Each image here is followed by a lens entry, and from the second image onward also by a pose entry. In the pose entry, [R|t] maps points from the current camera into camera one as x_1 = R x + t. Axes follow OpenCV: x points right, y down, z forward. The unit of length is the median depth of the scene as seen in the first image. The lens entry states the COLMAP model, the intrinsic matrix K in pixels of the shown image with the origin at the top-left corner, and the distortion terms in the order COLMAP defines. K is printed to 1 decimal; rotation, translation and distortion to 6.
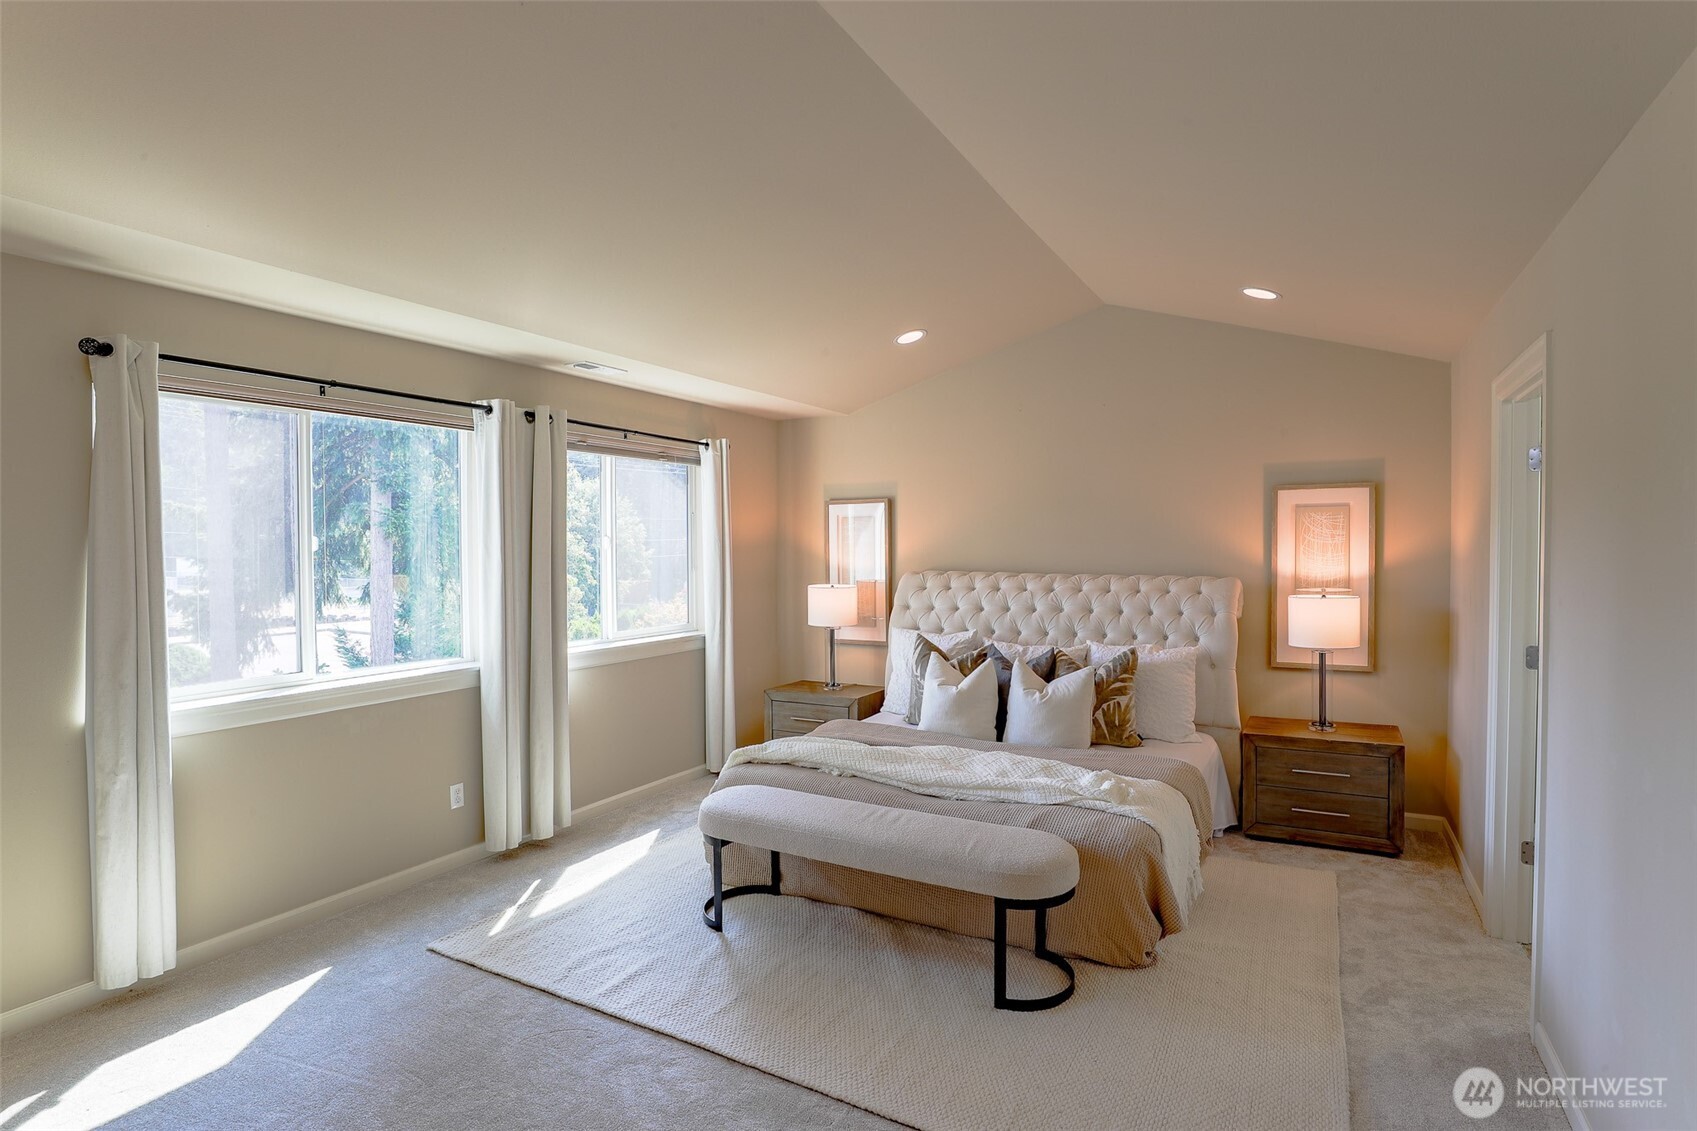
lens RADIAL K [[862.1, 0, 848.5], [0, 862.1, 565.5], [0, 0, 1]] dist [-0.044409, 0.016600]
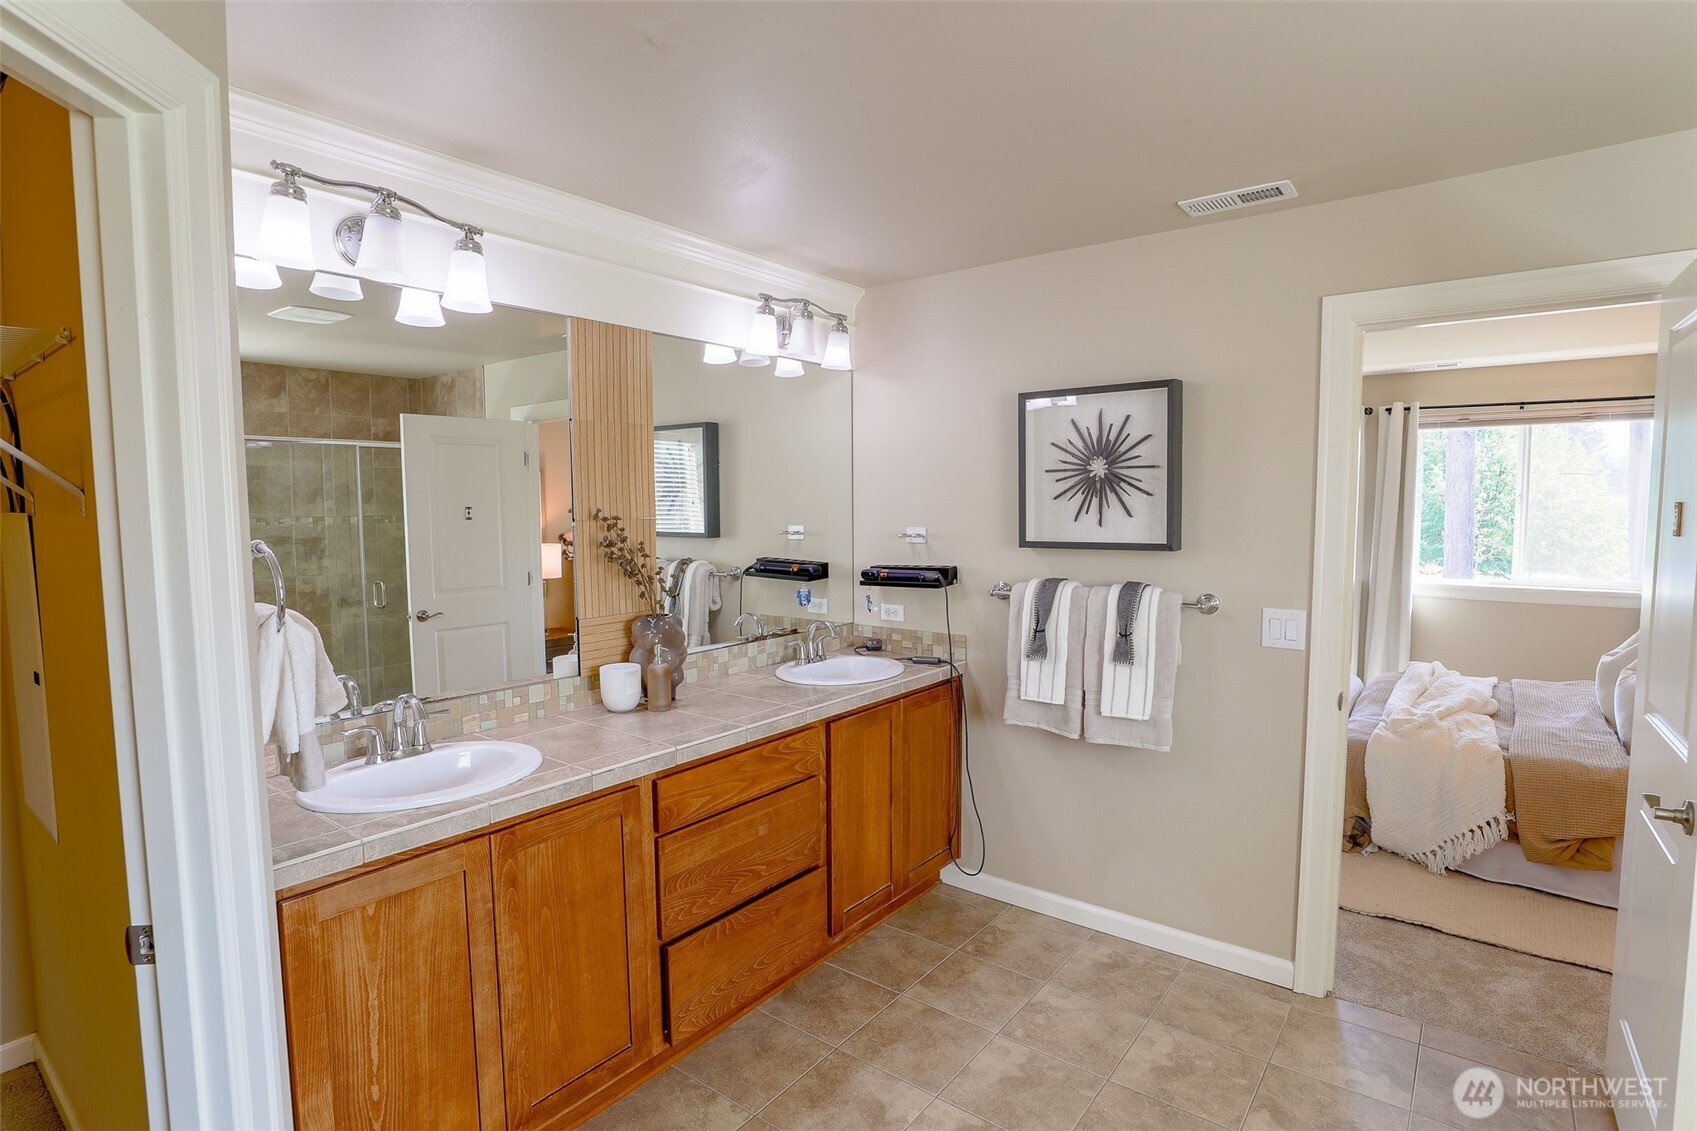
lens RADIAL K [[842.7, 0, 848.5], [0, 842.7, 565.5], [0, 0, 1]] dist [-0.044933, 0.014120]
pose [[-0.155175, 0.080882, -0.984570, 1.211736], [-0.013792, 0.996368, 0.084025, -0.023380], [0.987791, 0.026618, -0.153496, 0.350524]]
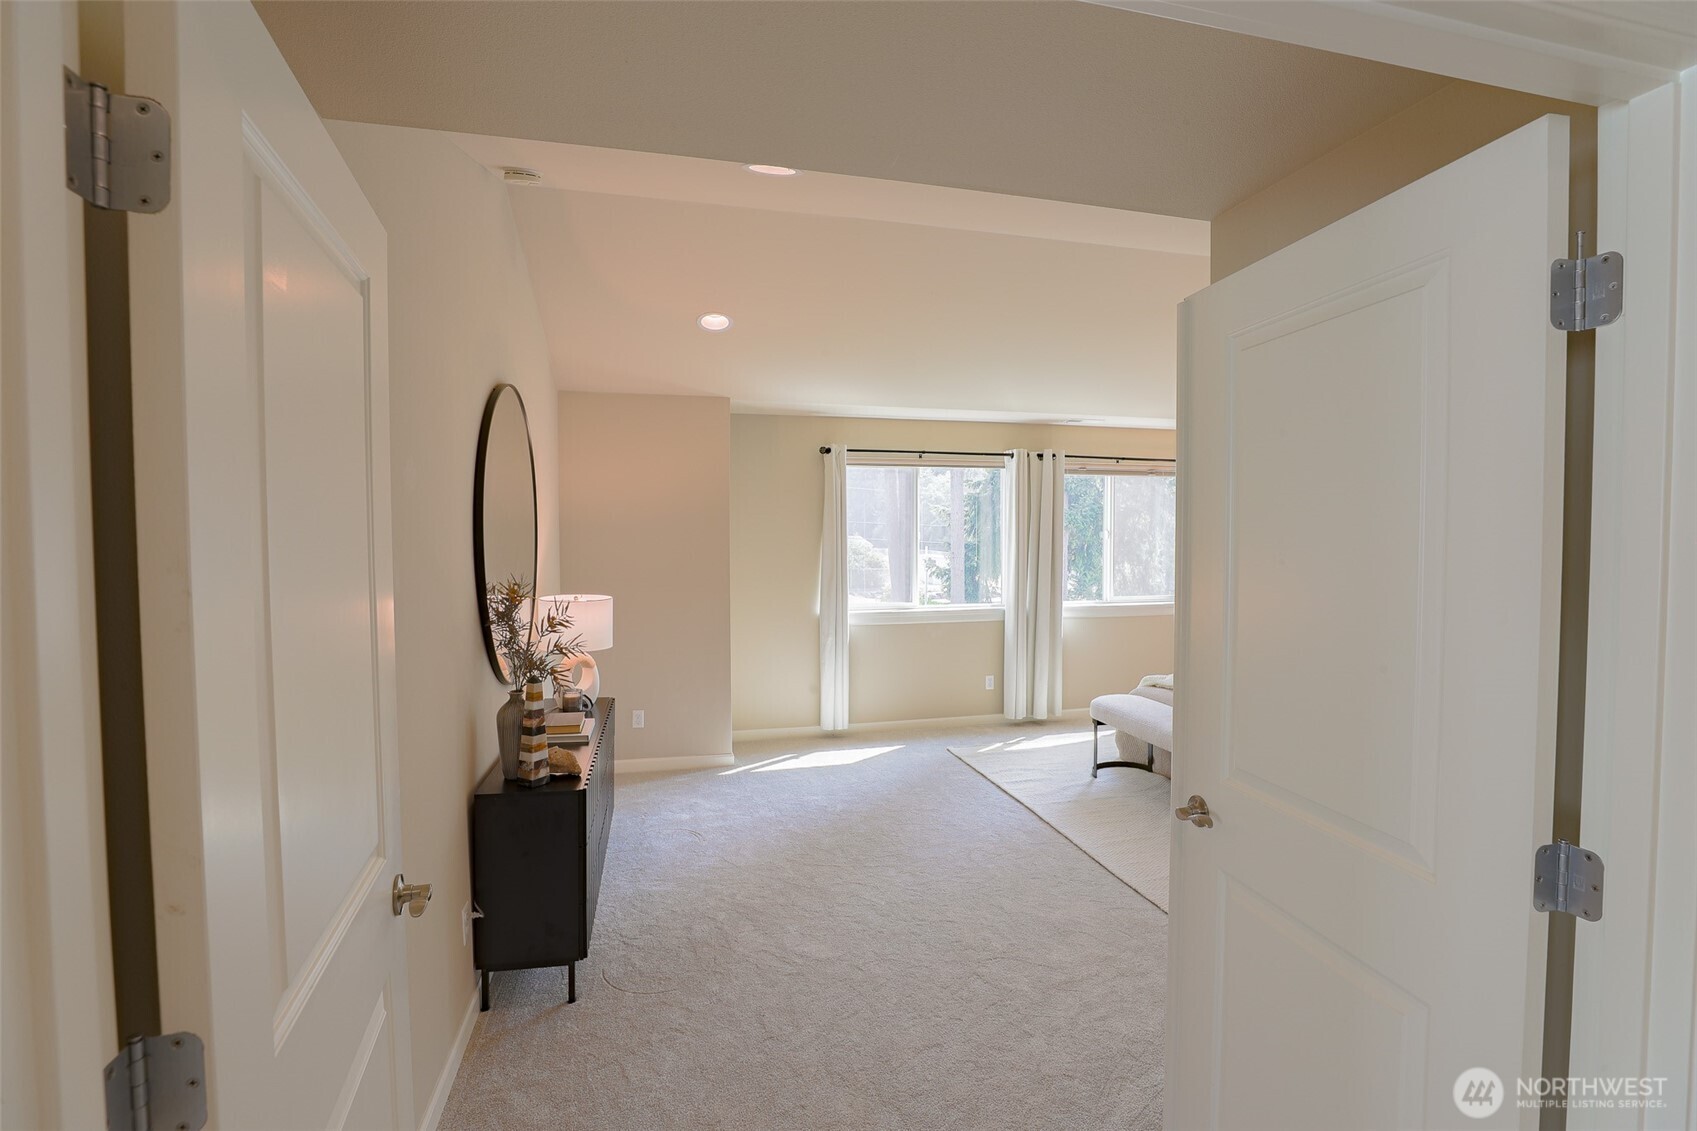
lens RADIAL K [[775.2, 0, 848.5], [0, 775.2, 565.5], [0, 0, 1]] dist [-0.049124, 0.013505]
pose [[0.679084, 0.028976, -0.733488, 0.481184], [-0.017161, 0.999574, 0.023599, 0.002392], [0.733860, -0.003438, 0.679292, -0.265370]]
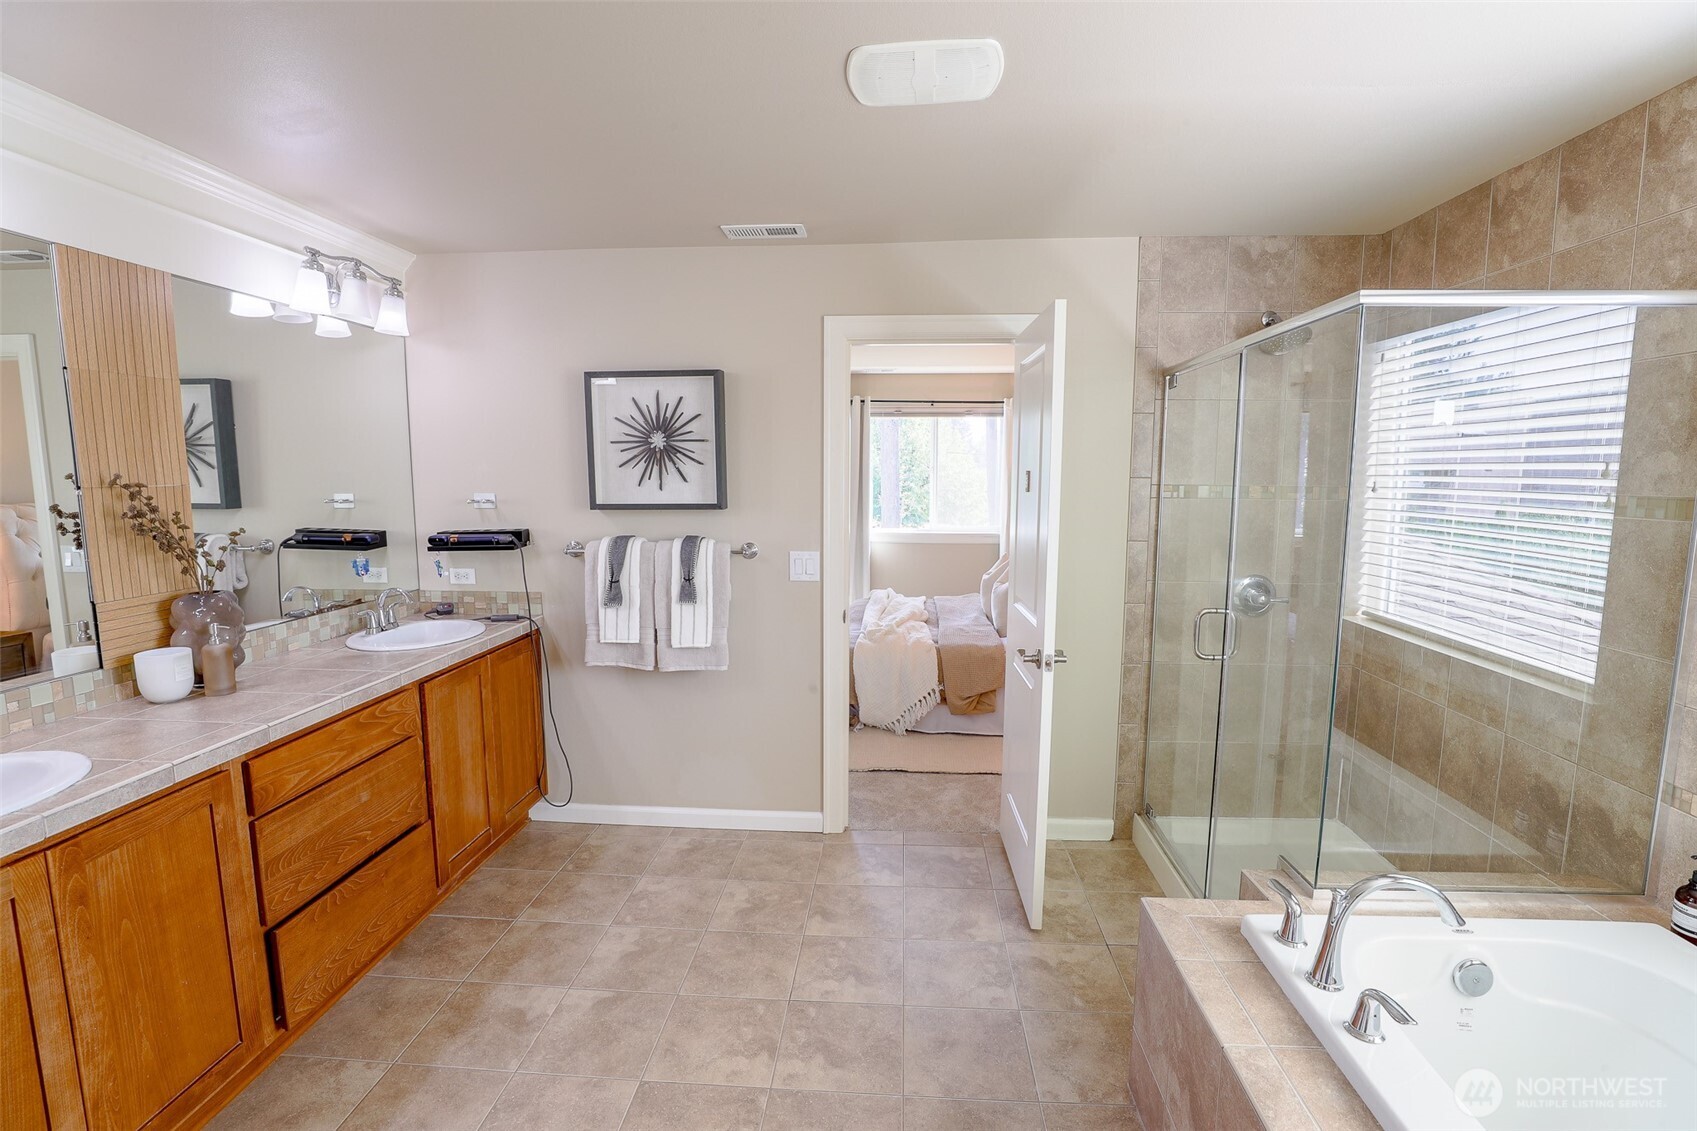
lens RADIAL K [[775.2, 0, 848.5], [0, 775.2, 565.5], [0, 0, 1]] dist [-0.049124, 0.013505]
pose [[0.418471, 0.116454, -0.900733, 1.261938], [-0.023825, 0.992812, 0.117290, -0.019900], [0.907918, -0.027623, 0.418237, 0.295014]]
